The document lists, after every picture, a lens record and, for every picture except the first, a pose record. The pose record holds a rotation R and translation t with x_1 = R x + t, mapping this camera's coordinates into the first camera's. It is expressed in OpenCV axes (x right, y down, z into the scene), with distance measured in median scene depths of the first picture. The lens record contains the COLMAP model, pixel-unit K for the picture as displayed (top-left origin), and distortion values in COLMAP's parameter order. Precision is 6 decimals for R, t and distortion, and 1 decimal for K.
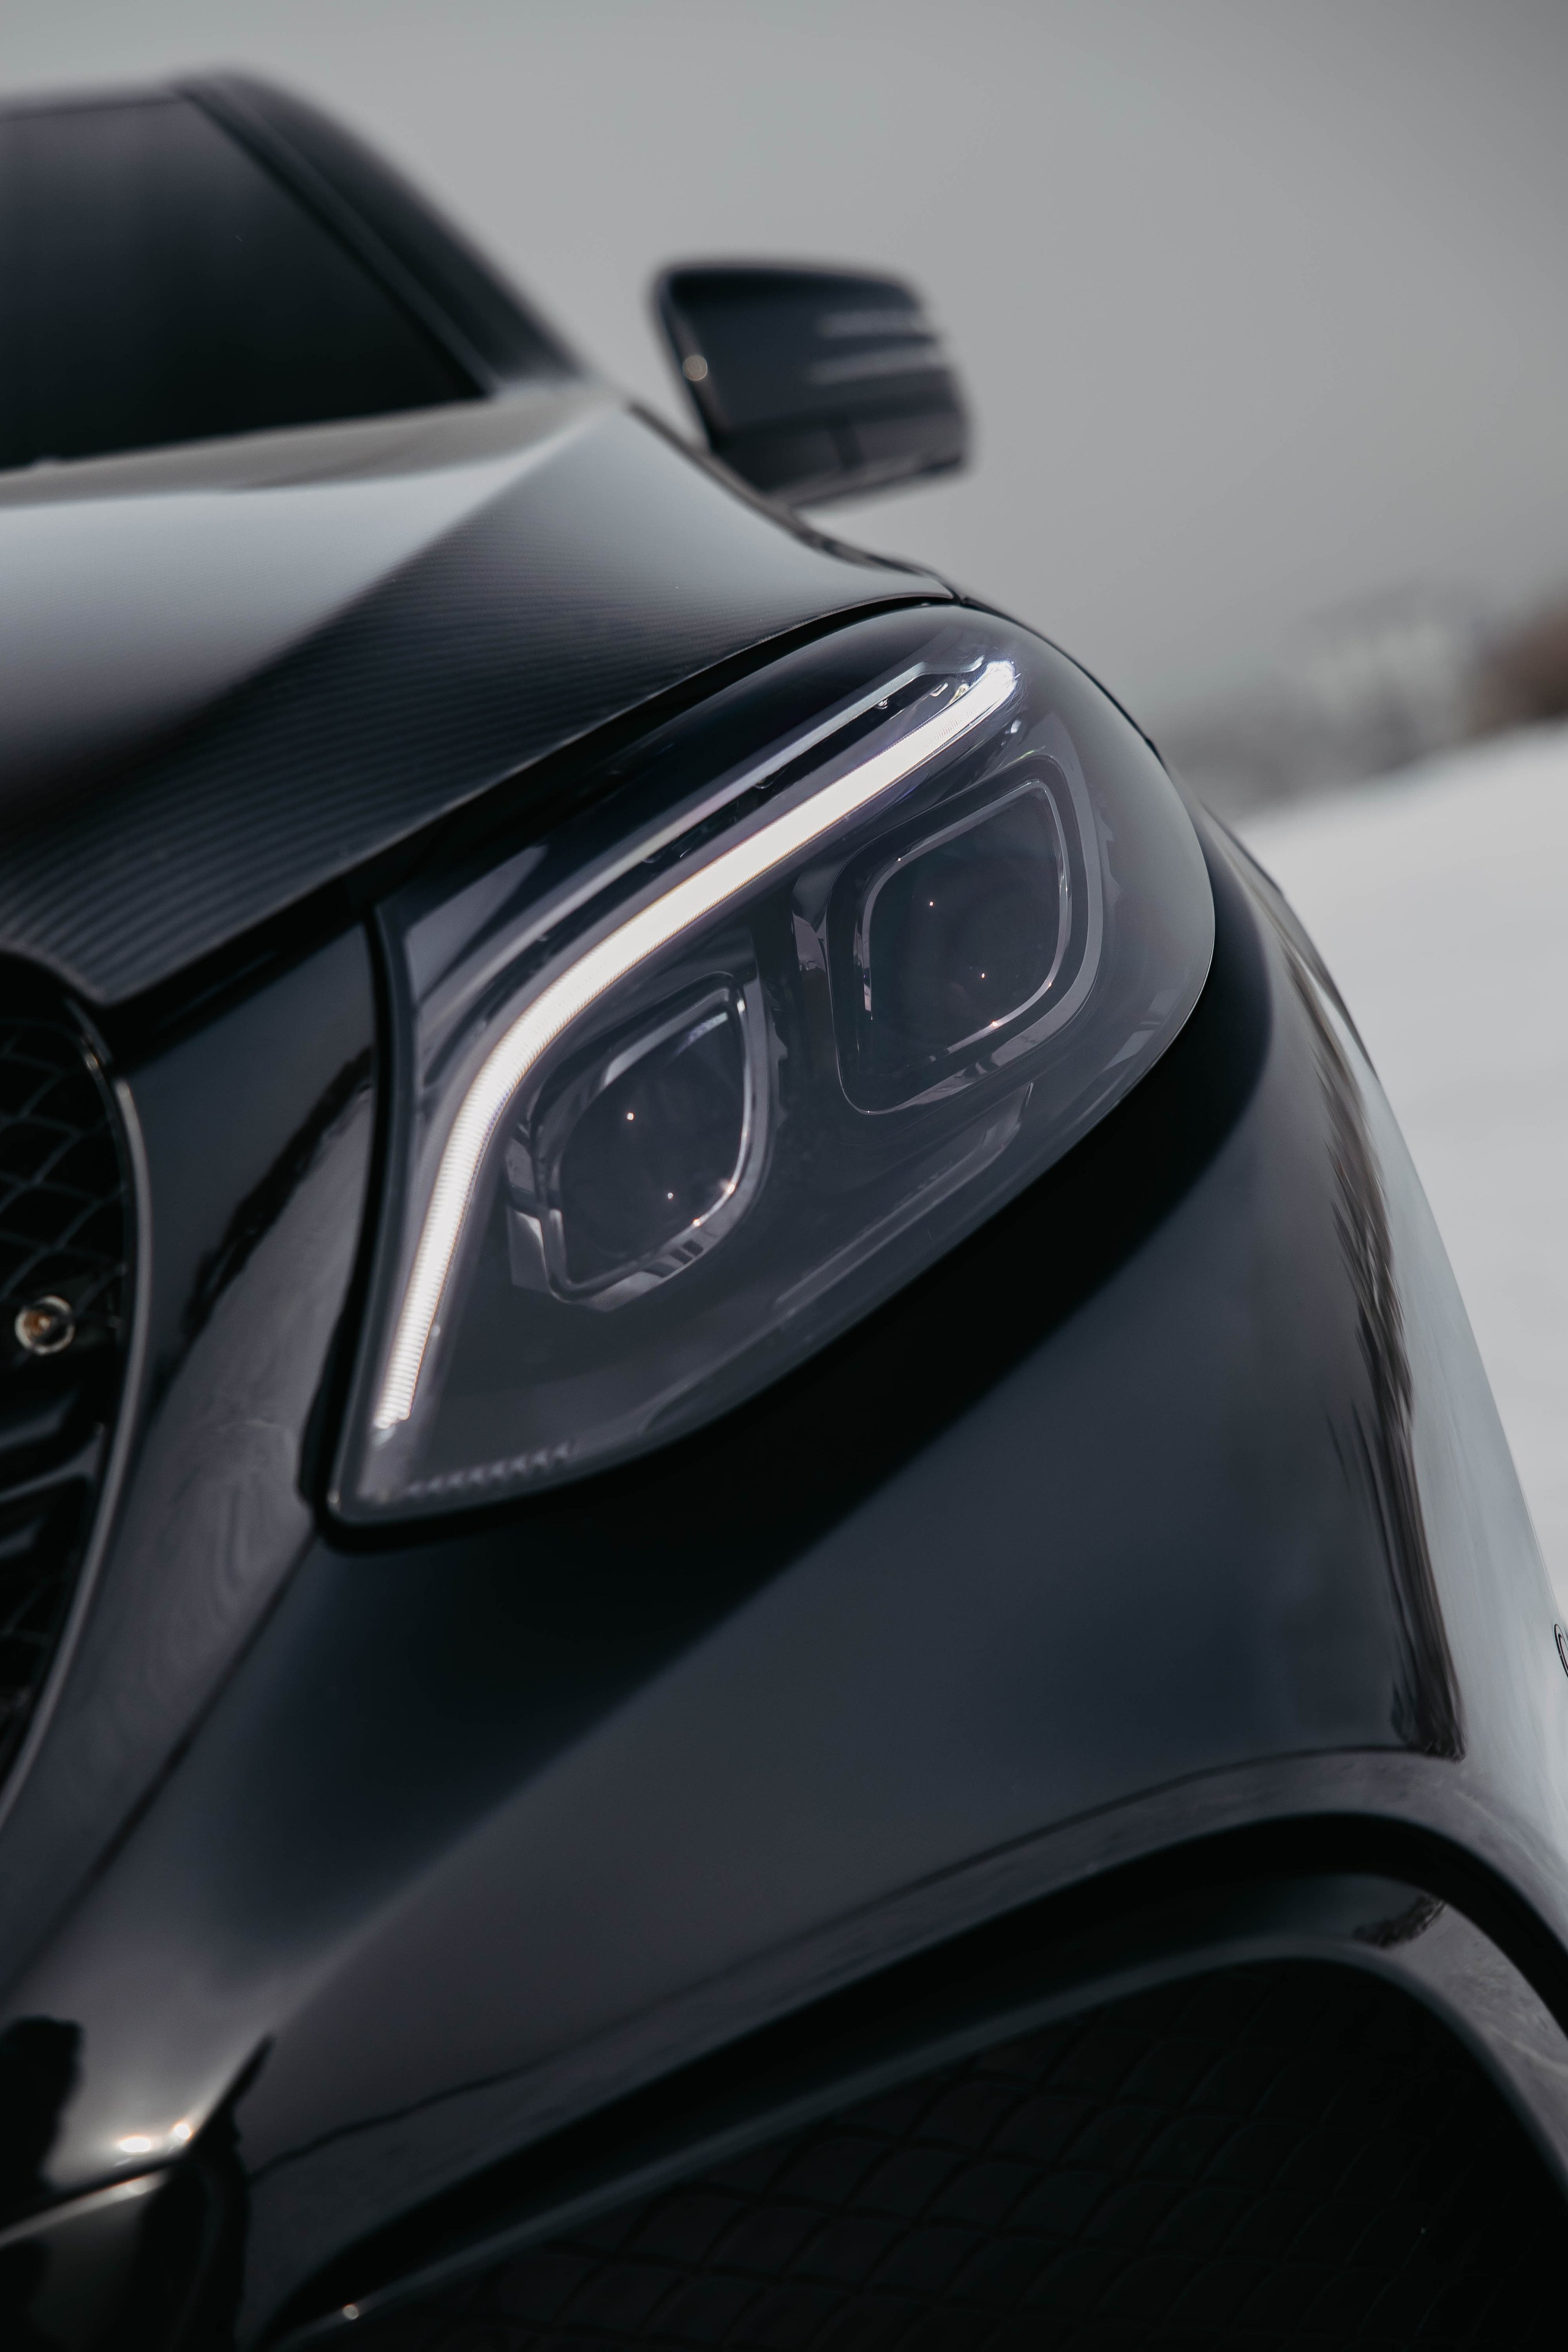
lens RADIAL K [[4538.3, 0, 782.1], [0, 4538.3, 1179.5], [0, 0, 1]] dist [0.012590, 0.000000]
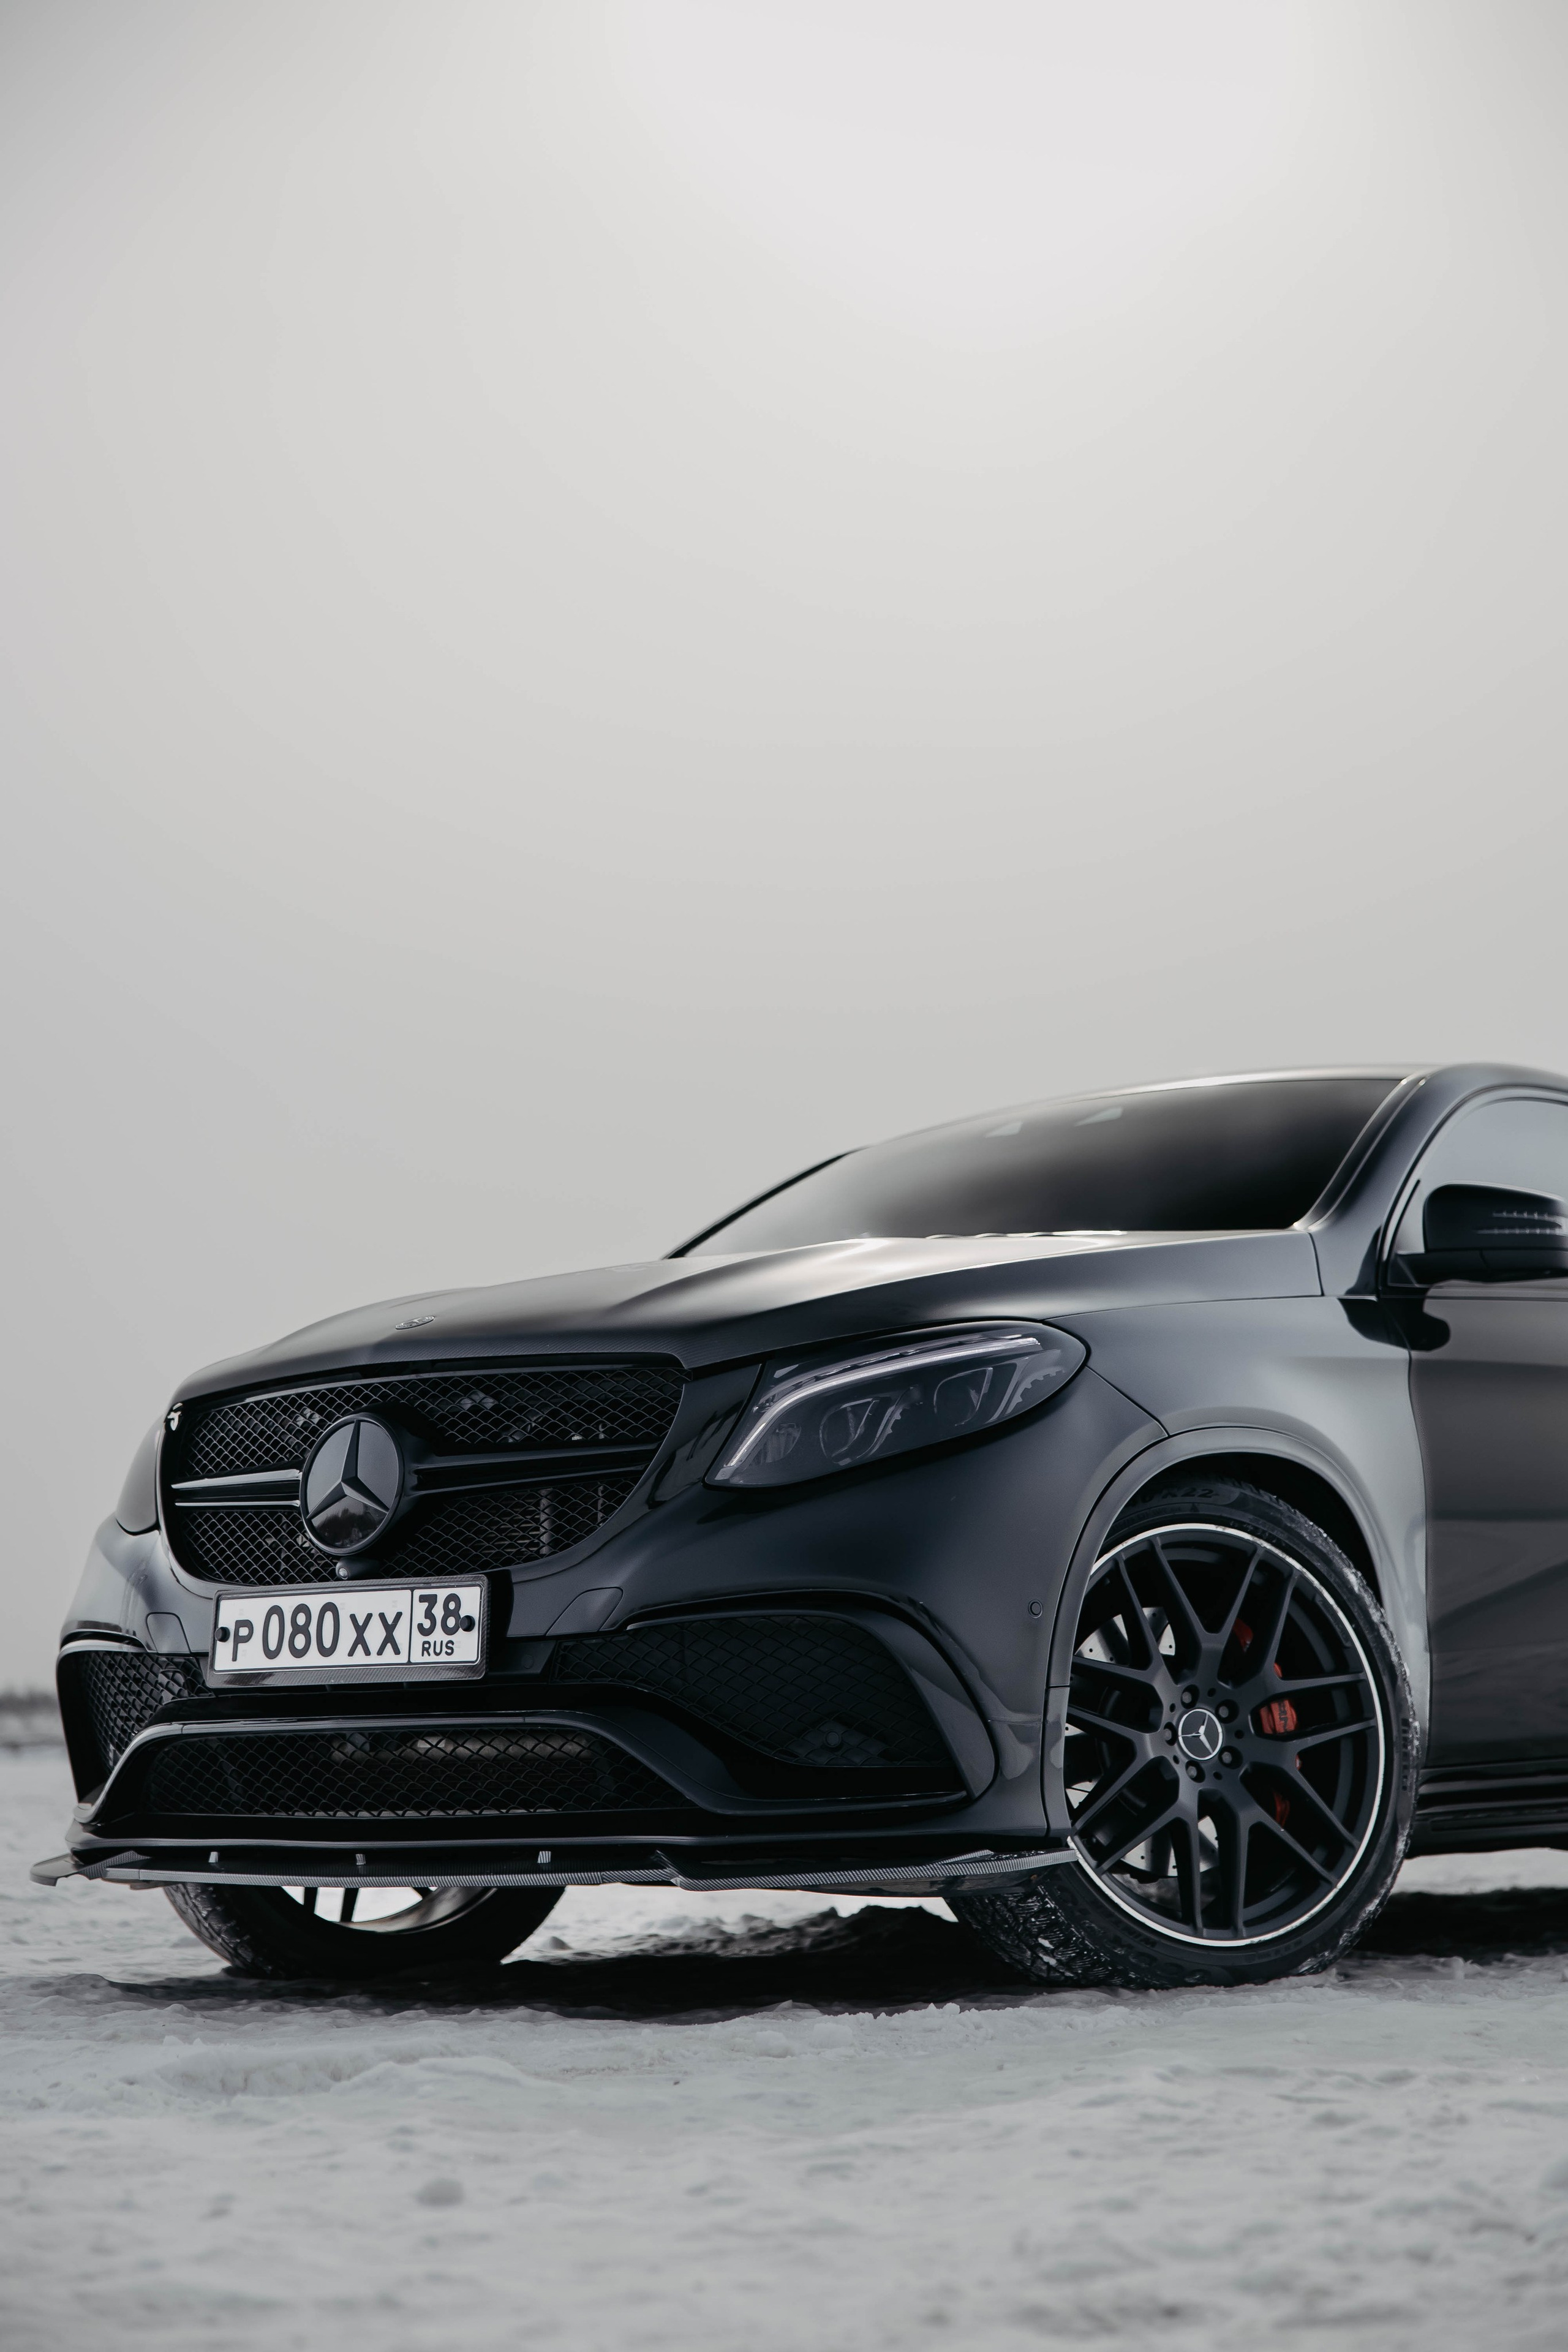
lens RADIAL K [[3763.9, 0, 785.5], [0, 3763.9, 1191.3], [0, 0, 1]] dist [0.028041, 0.000000]
pose [[0.720777, 0.149639, -0.676823, 2.333600], [-0.212198, 0.977176, -0.009934, -0.182061], [0.659888, 0.150781, 0.736079, -1.724991]]
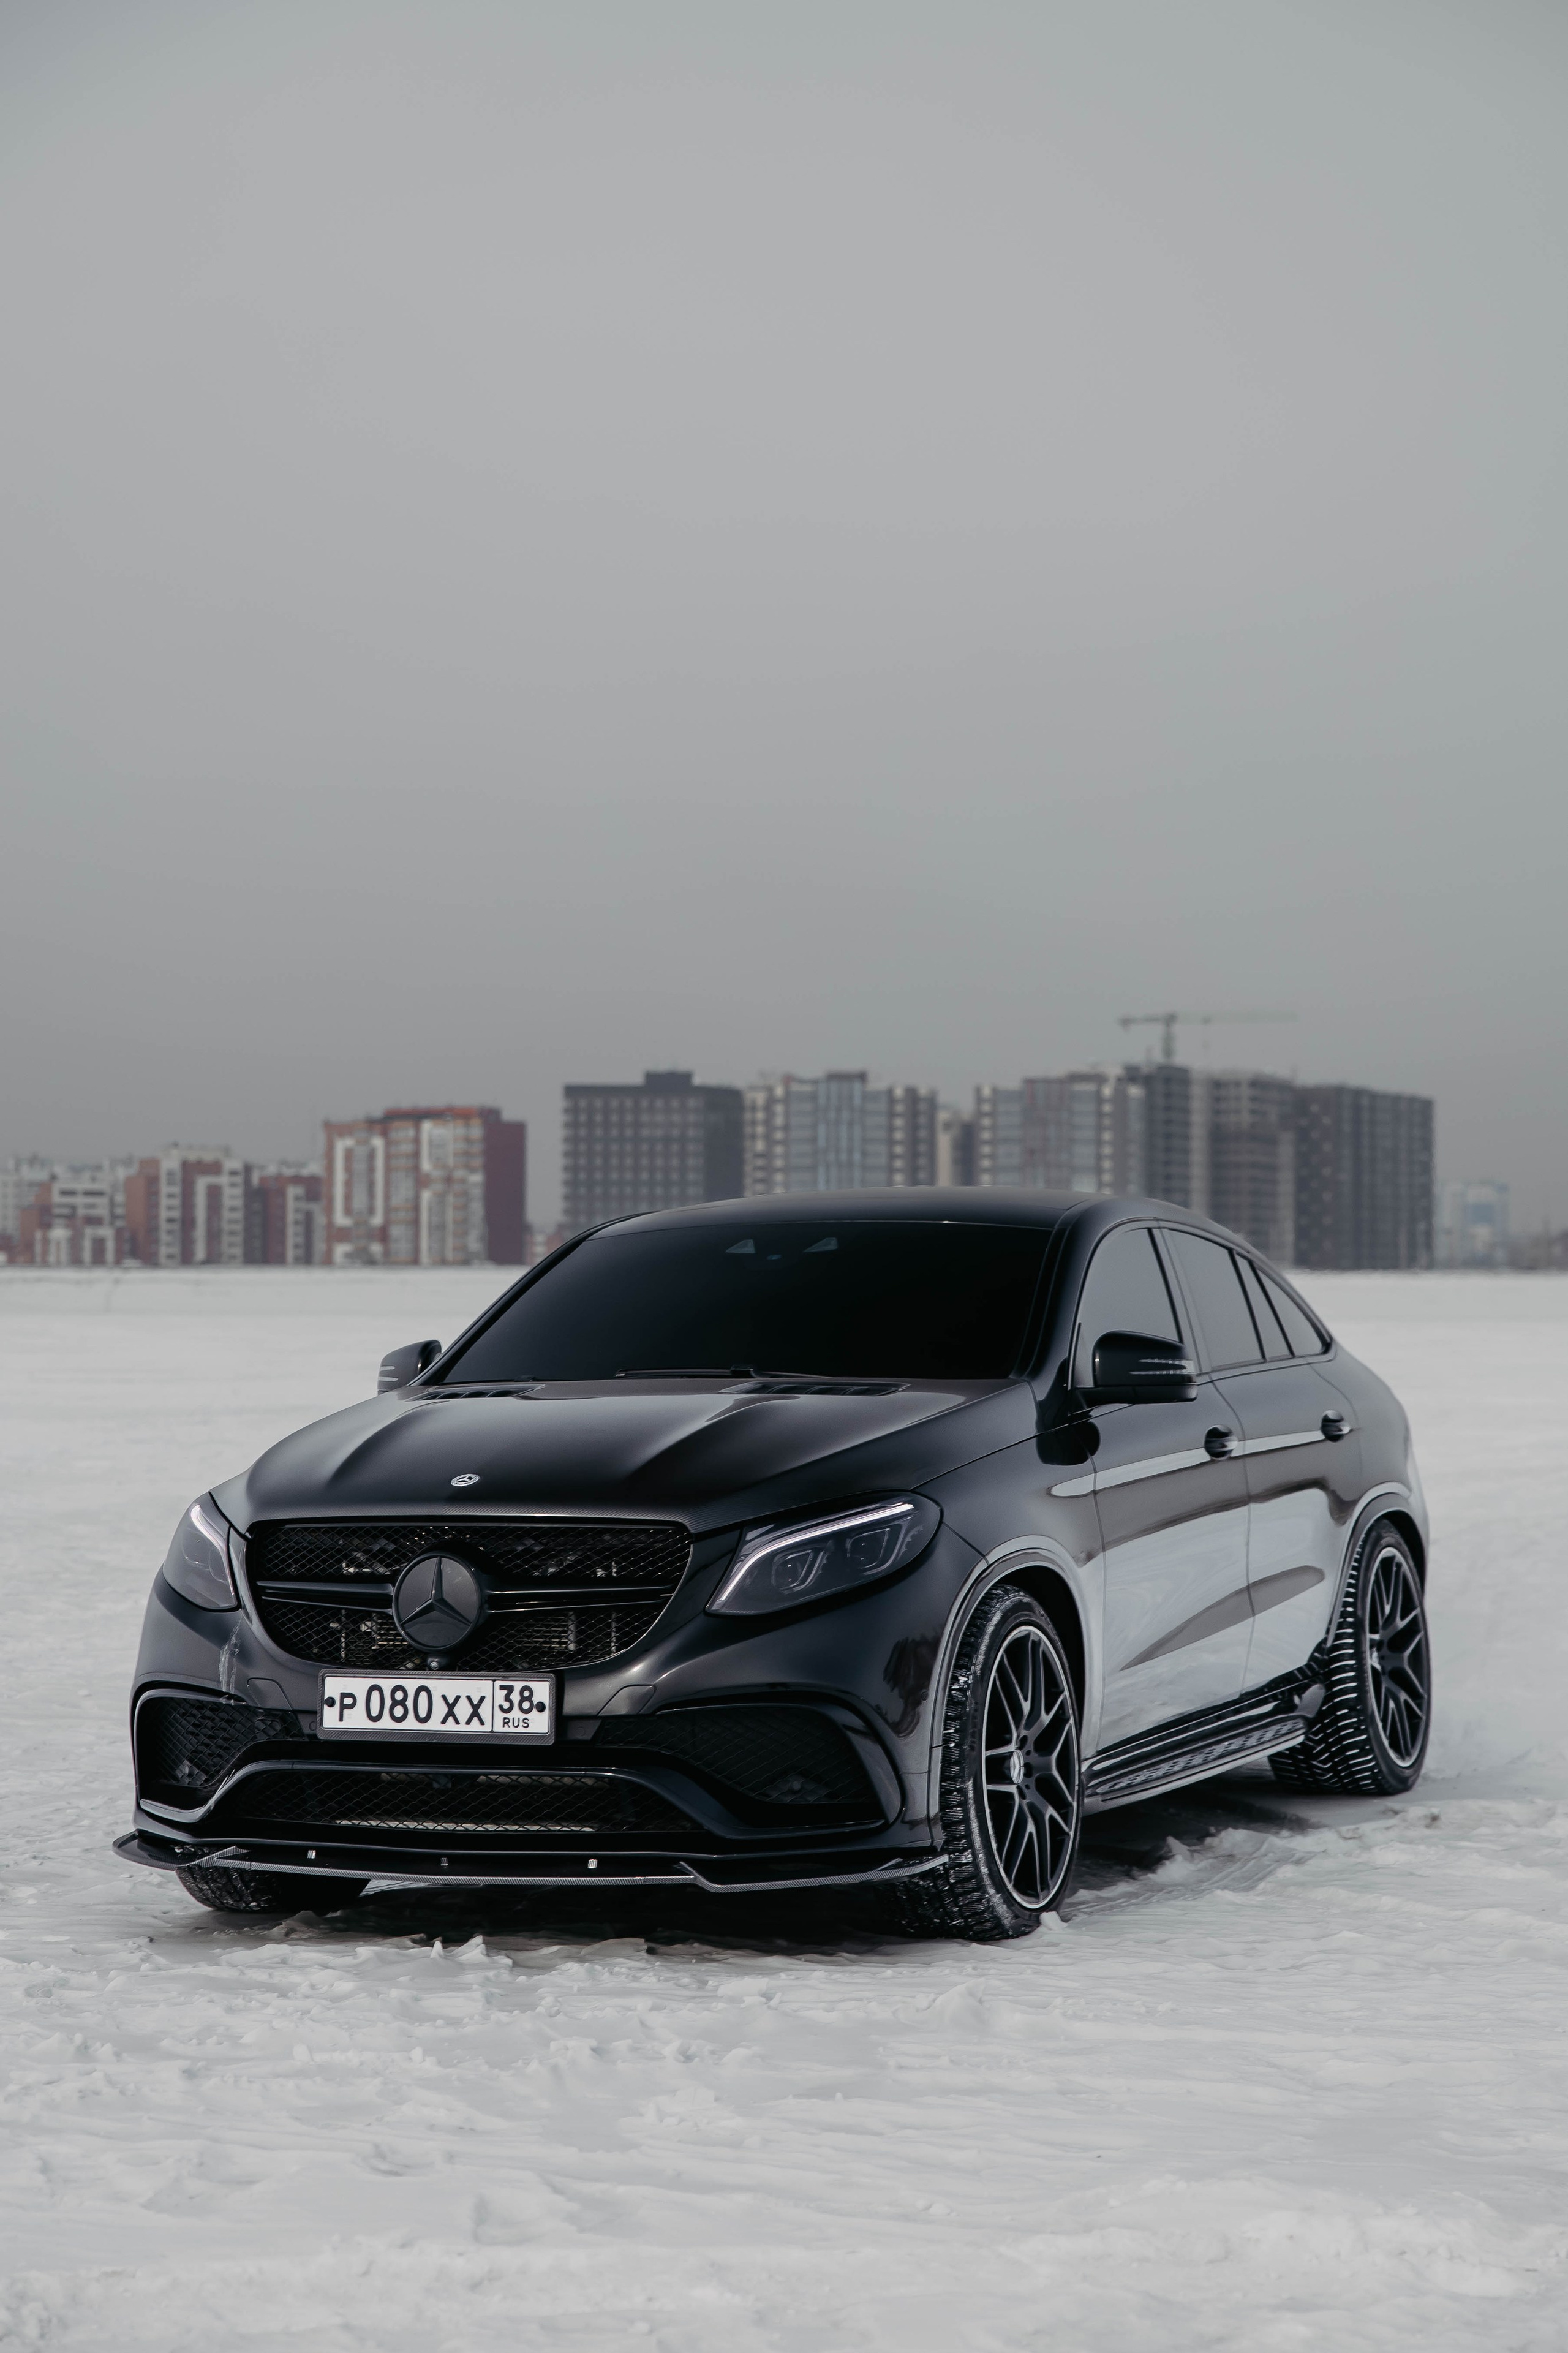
lens RADIAL K [[4351.0, 0, 797.7], [0, 4351.0, 1170.1], [0, 0, 1]] dist [-0.031803, 0.000000]
pose [[0.861787, 0.230159, -0.452051, 2.614875], [-0.242390, 0.969664, 0.031606, -0.750094], [0.445612, 0.082335, 0.891432, -4.499472]]
